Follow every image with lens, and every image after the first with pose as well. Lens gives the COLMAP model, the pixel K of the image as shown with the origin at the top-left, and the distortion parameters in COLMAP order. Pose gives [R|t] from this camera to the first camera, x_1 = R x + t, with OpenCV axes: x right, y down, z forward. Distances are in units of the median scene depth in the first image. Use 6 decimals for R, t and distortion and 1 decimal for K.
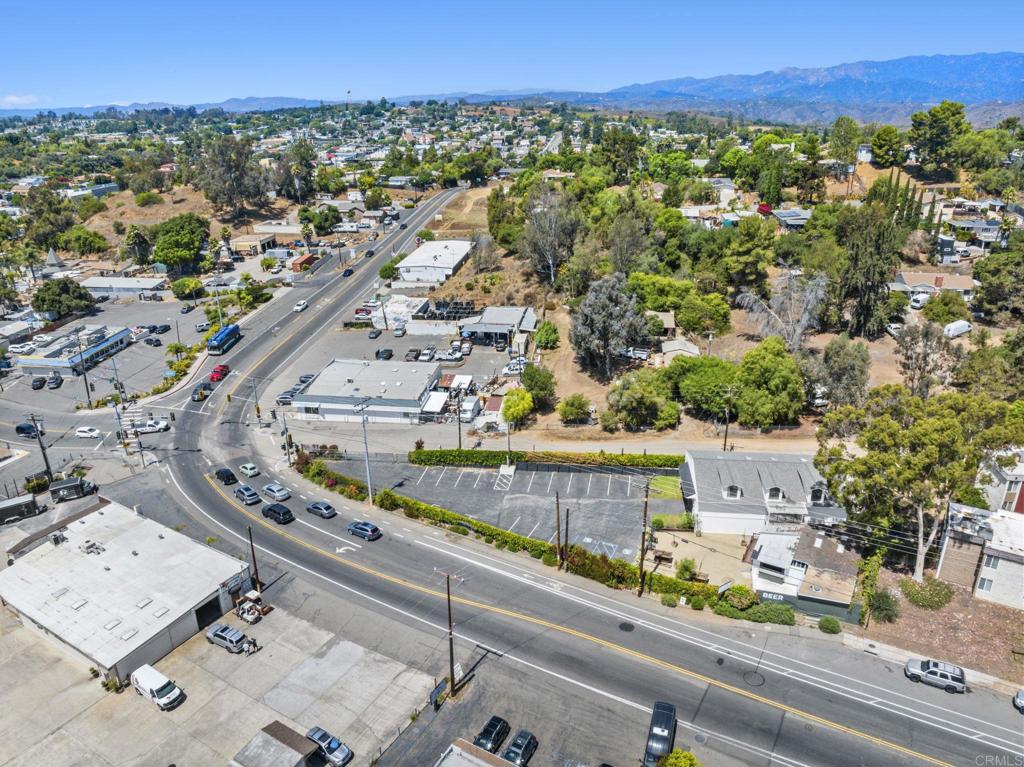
lens RADIAL K [[716.9, 0, 512.0], [0, 716.9, 383.5], [0, 0, 1]] dist [-0.037882, -0.003056]
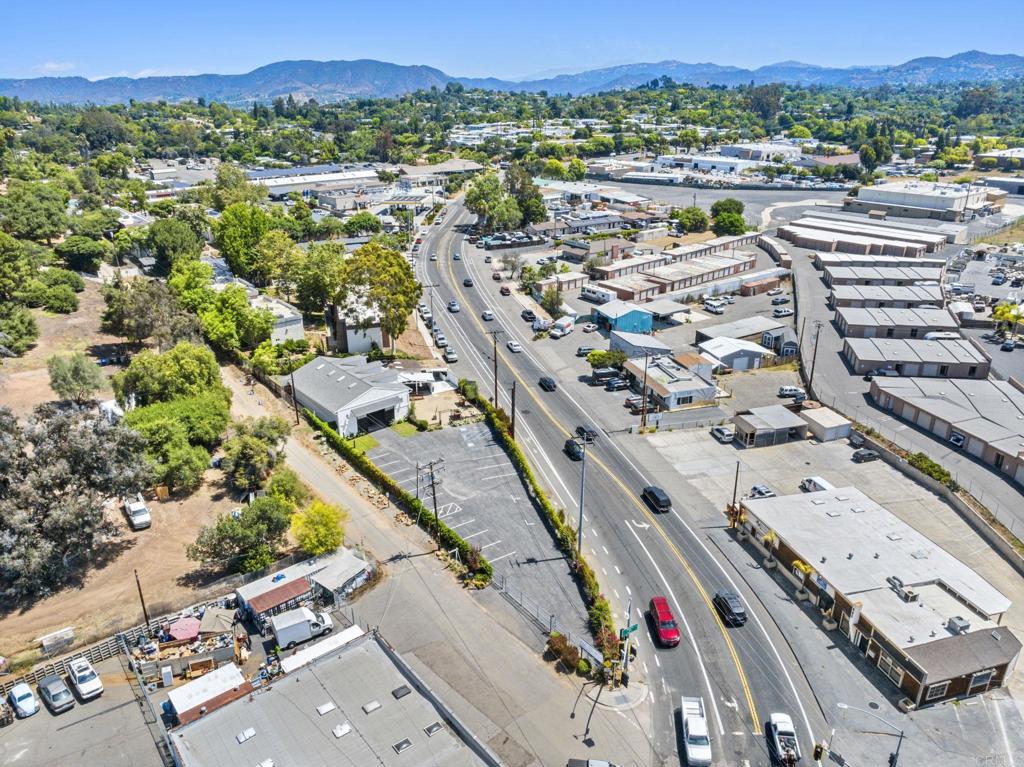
lens RADIAL K [[716.9, 0, 512.0], [0, 716.9, 383.5], [0, 0, 1]] dist [-0.037882, -0.003056]
pose [[-0.726861, -0.250199, 0.639588, -0.624095], [0.266870, 0.755199, 0.598710, -0.509321], [-0.632814, 0.605866, -0.482154, 1.328007]]
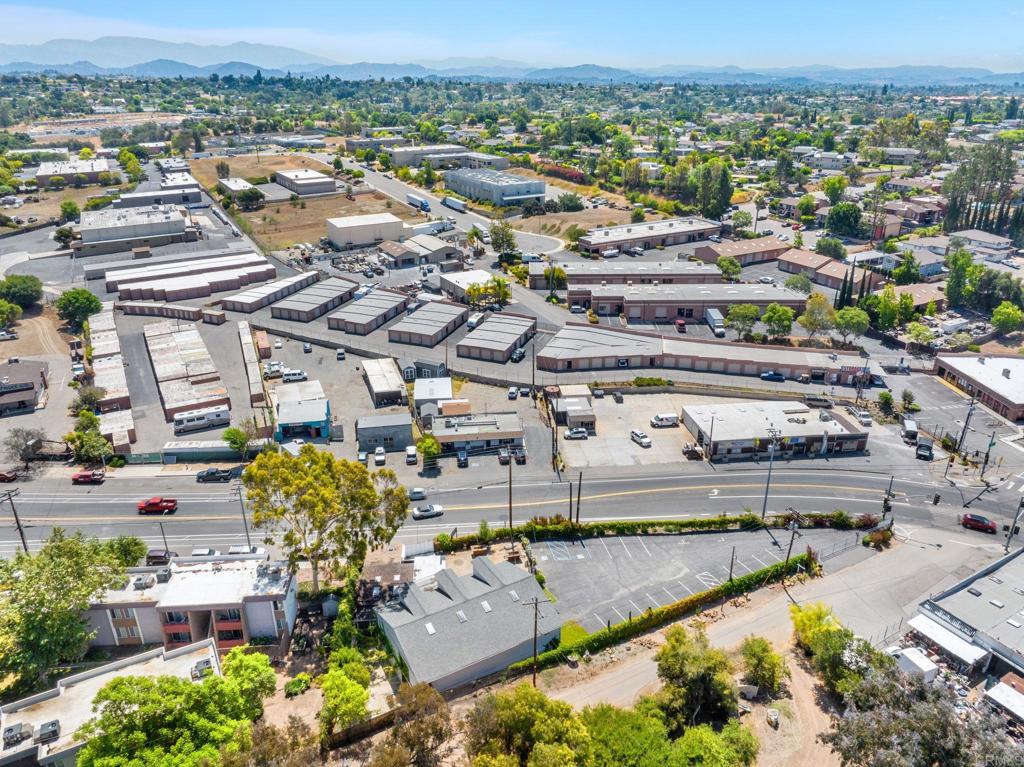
lens RADIAL K [[716.9, 0, 512.0], [0, 716.9, 383.5], [0, 0, 1]] dist [-0.037882, -0.003056]
pose [[-0.805460, 0.242604, -0.540719, 0.672627], [-0.211787, 0.734303, 0.644938, -0.631777], [0.553516, 0.633989, -0.540072, 1.243900]]
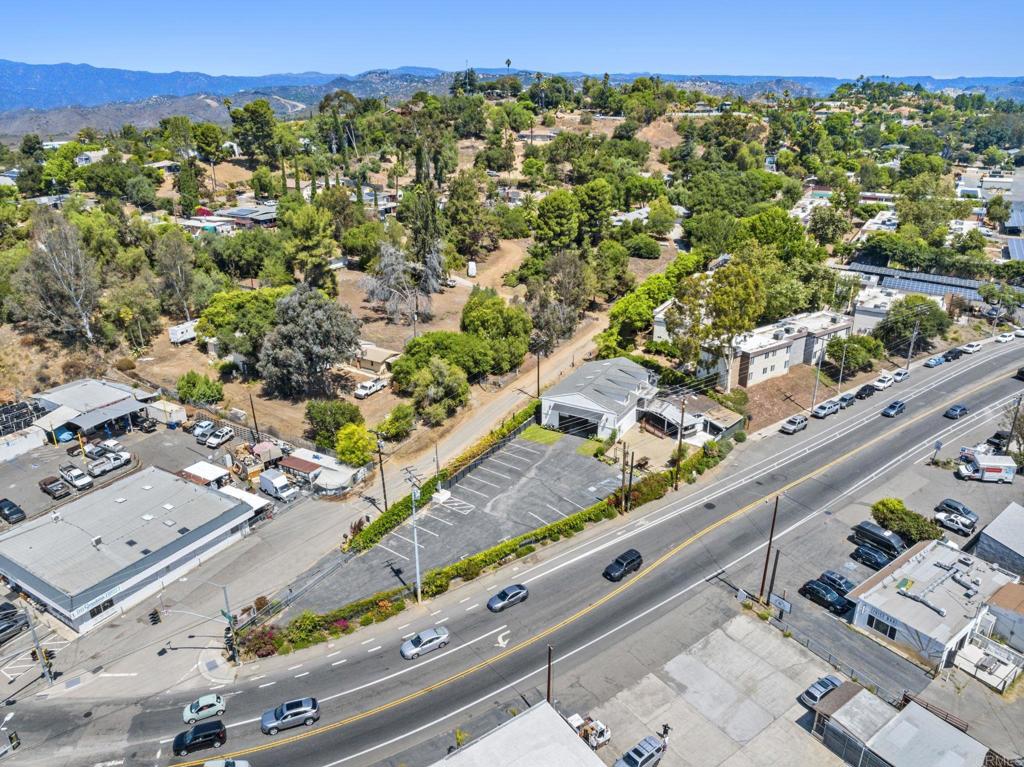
lens RADIAL K [[716.9, 0, 512.0], [0, 716.9, 383.5], [0, 0, 1]] dist [-0.037882, -0.003056]
pose [[0.403097, -0.336103, 0.851203, -0.731493], [0.344775, 0.917359, 0.198953, -0.167245], [-0.847728, 0.213276, 0.485665, 0.486750]]
